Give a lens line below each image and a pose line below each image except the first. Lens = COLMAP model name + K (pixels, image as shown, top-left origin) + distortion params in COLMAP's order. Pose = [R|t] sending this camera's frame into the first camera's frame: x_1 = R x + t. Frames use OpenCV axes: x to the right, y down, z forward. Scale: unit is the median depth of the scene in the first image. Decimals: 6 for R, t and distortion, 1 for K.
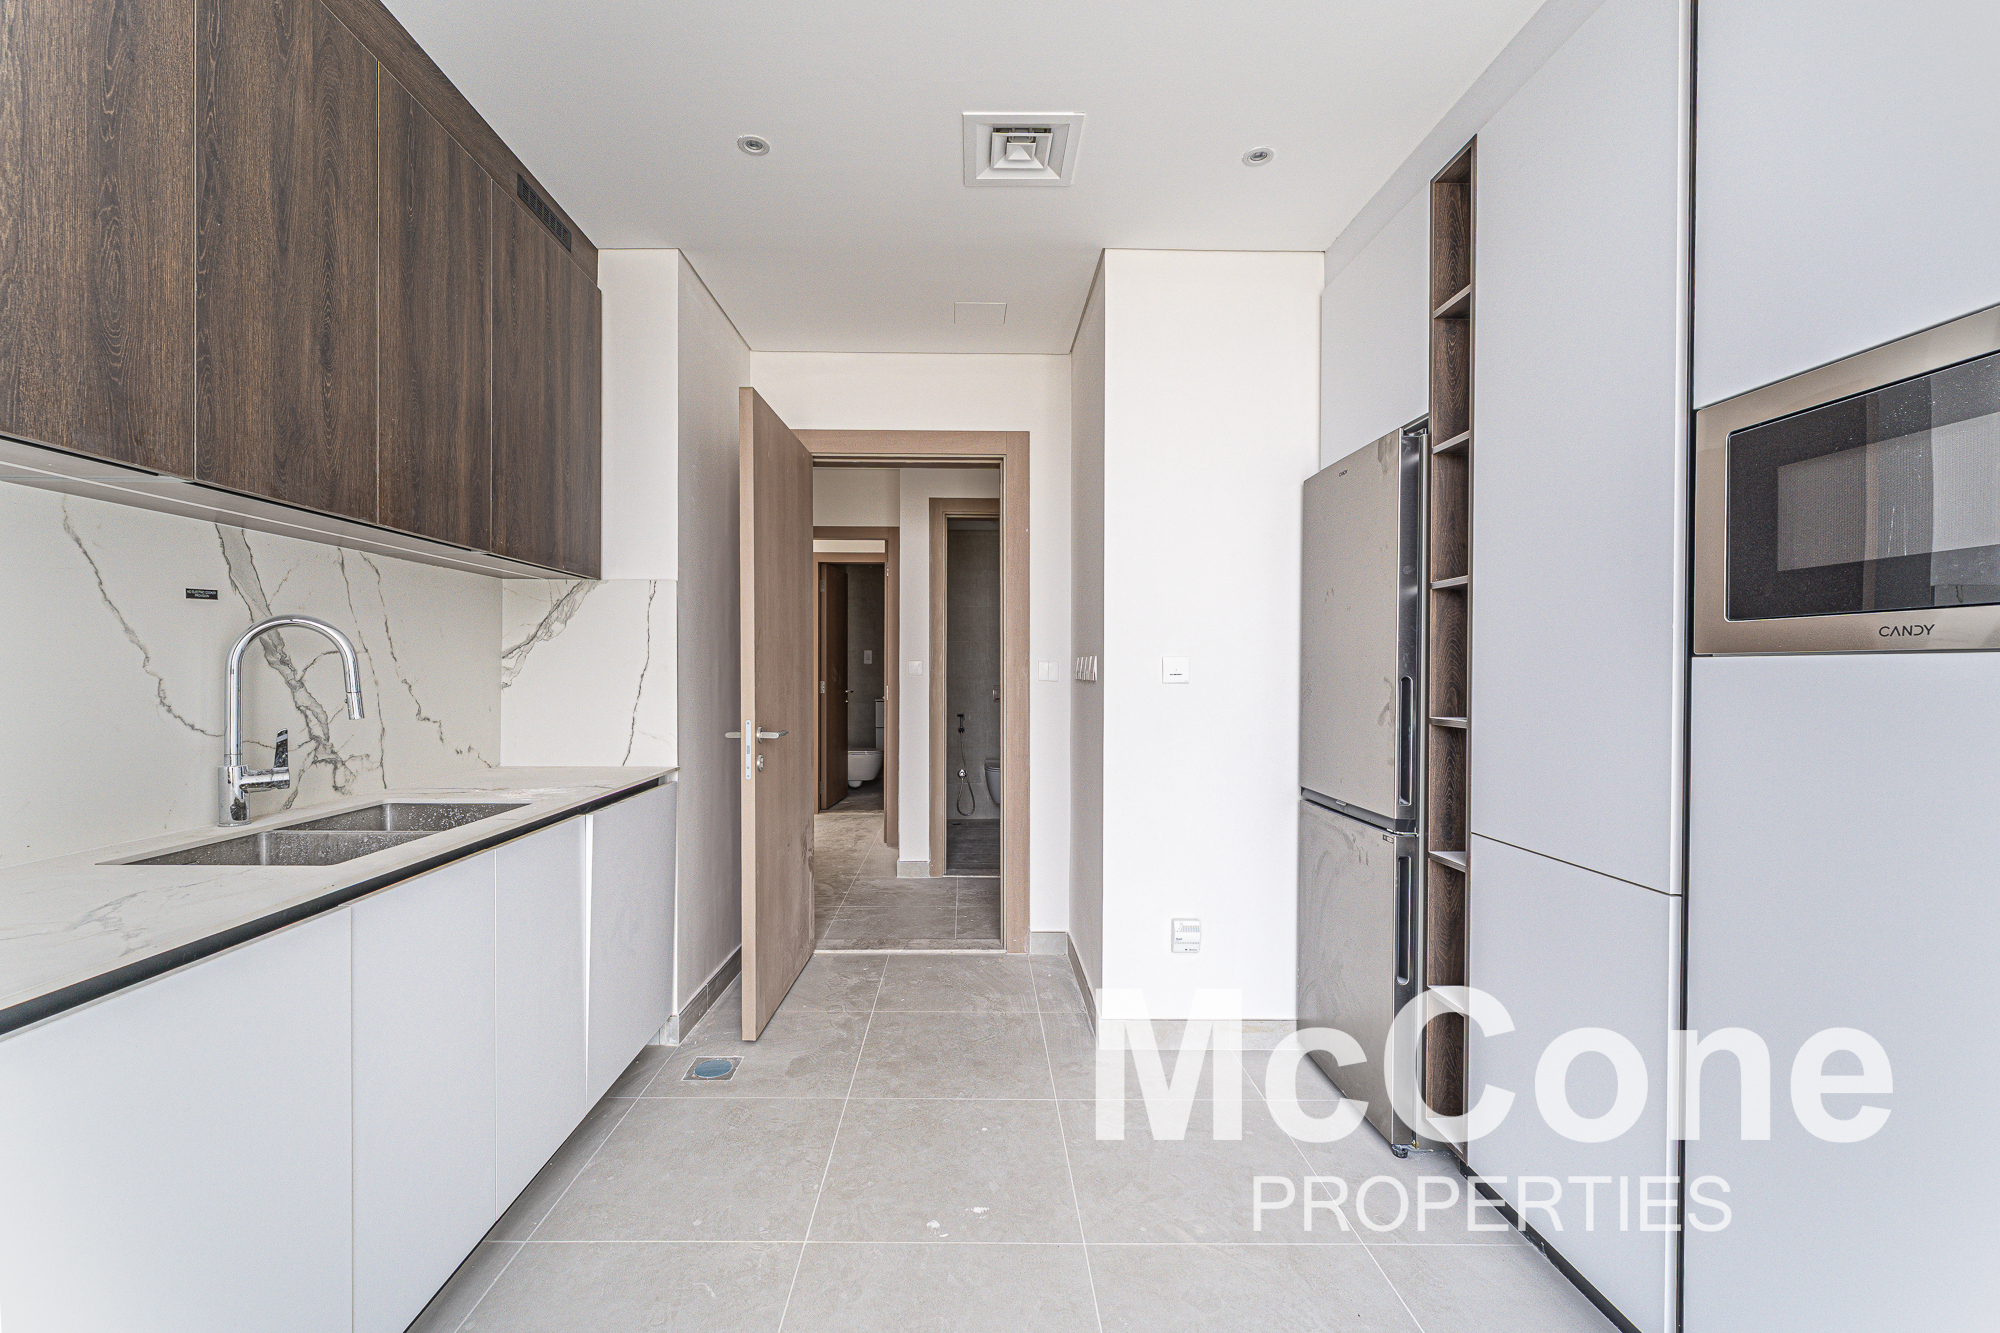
lens RADIAL K [[823.1, 0, 992.9], [0, 823.1, 673.4], [0, 0, 1]] dist [-0.002425, 0.000952]
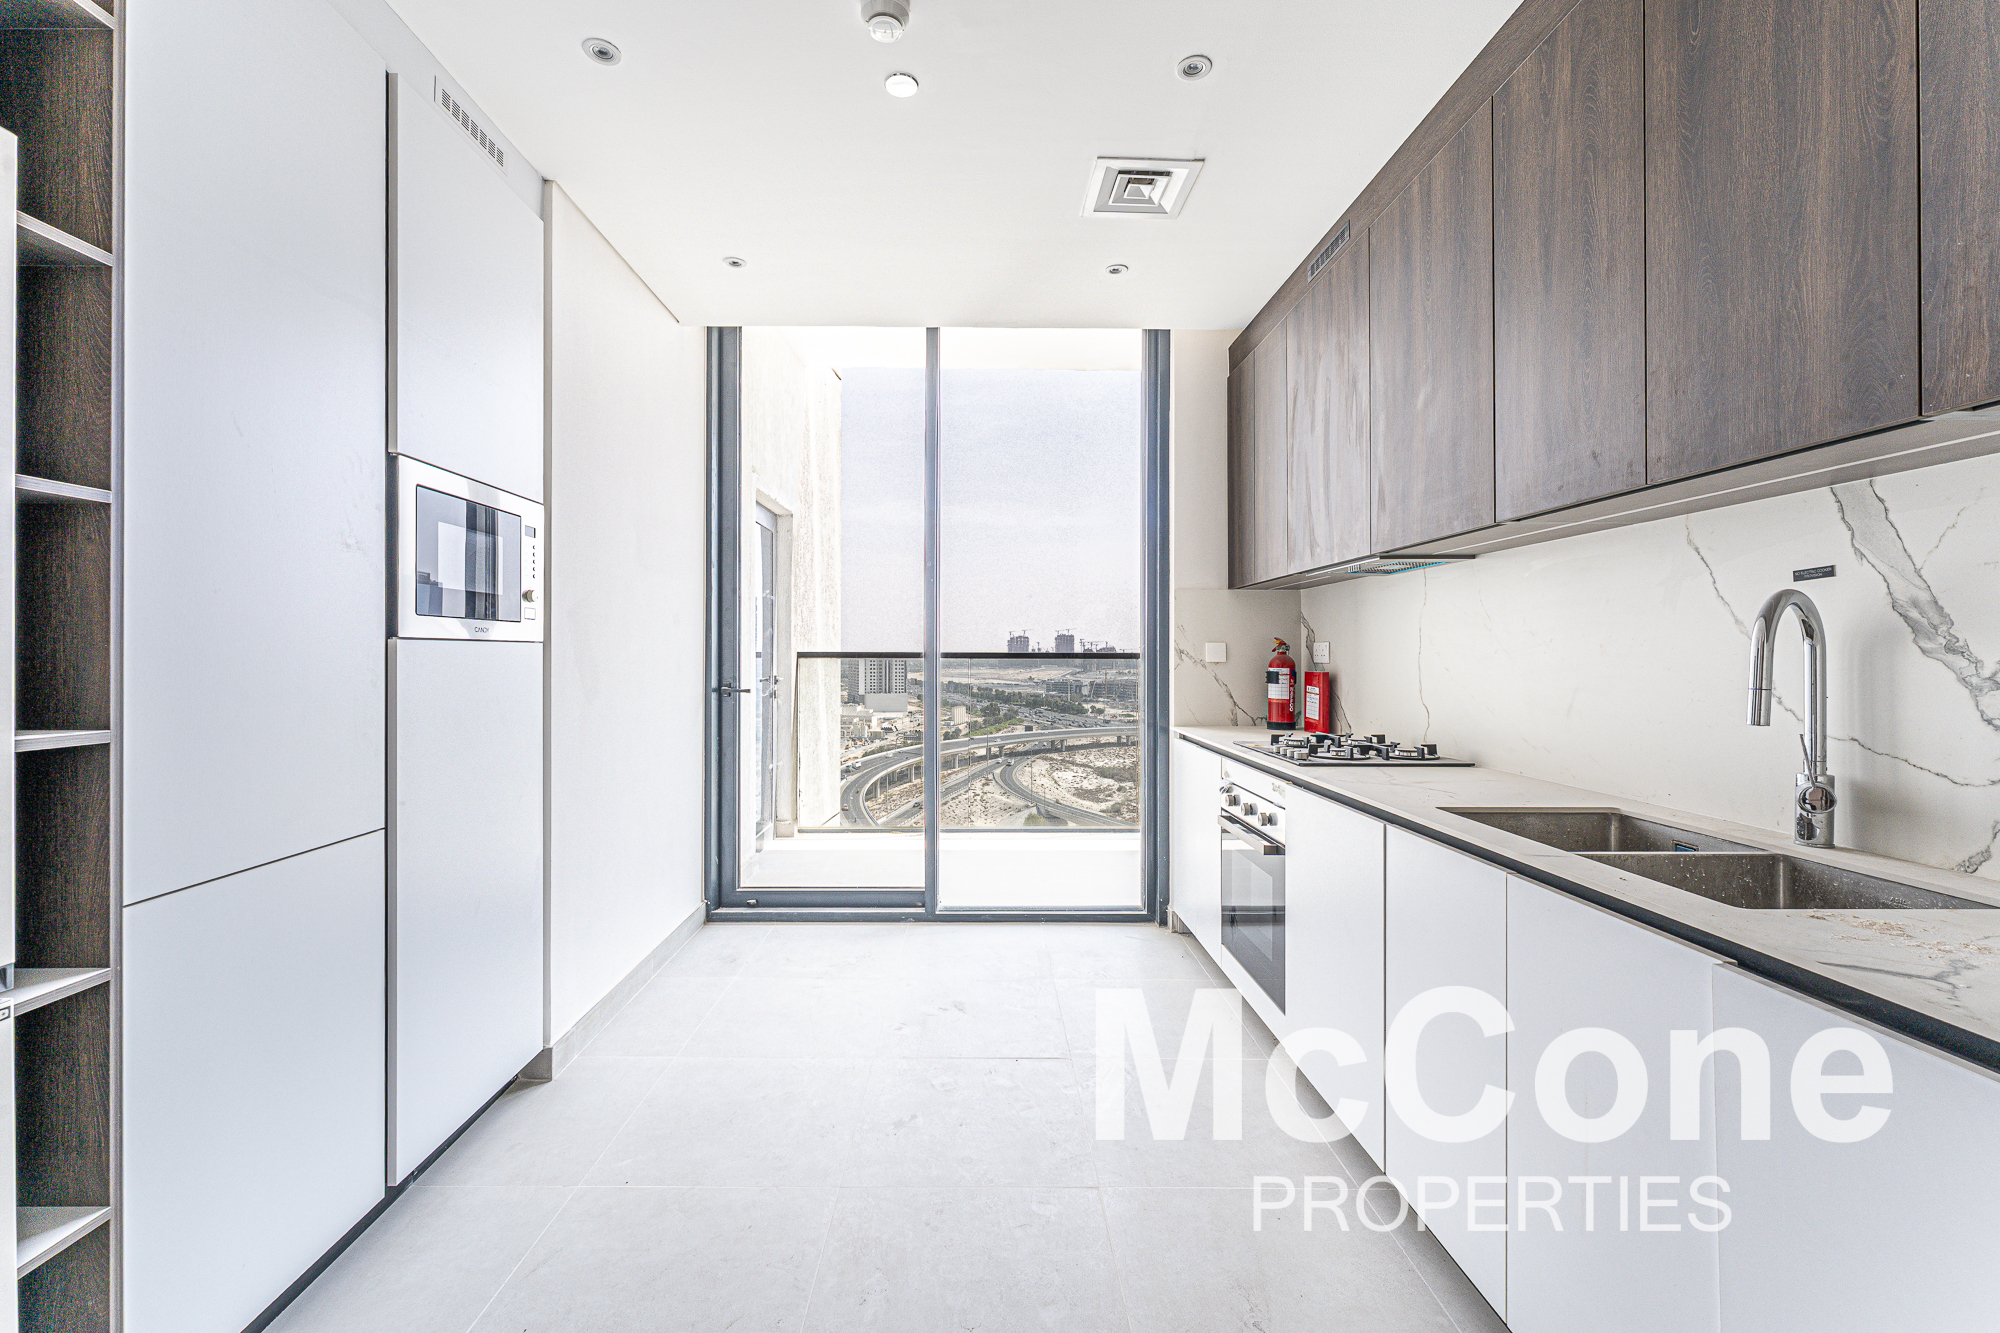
lens RADIAL K [[823.1, 0, 984.7], [0, 823.1, 644.4], [0, 0, 1]] dist [-0.002425, 0.000952]
pose [[-0.999848, -0.003583, 0.017049, -0.089386], [-0.003723, 0.999960, -0.008131, -0.009914], [-0.017019, -0.008193, -0.999822, 1.781155]]
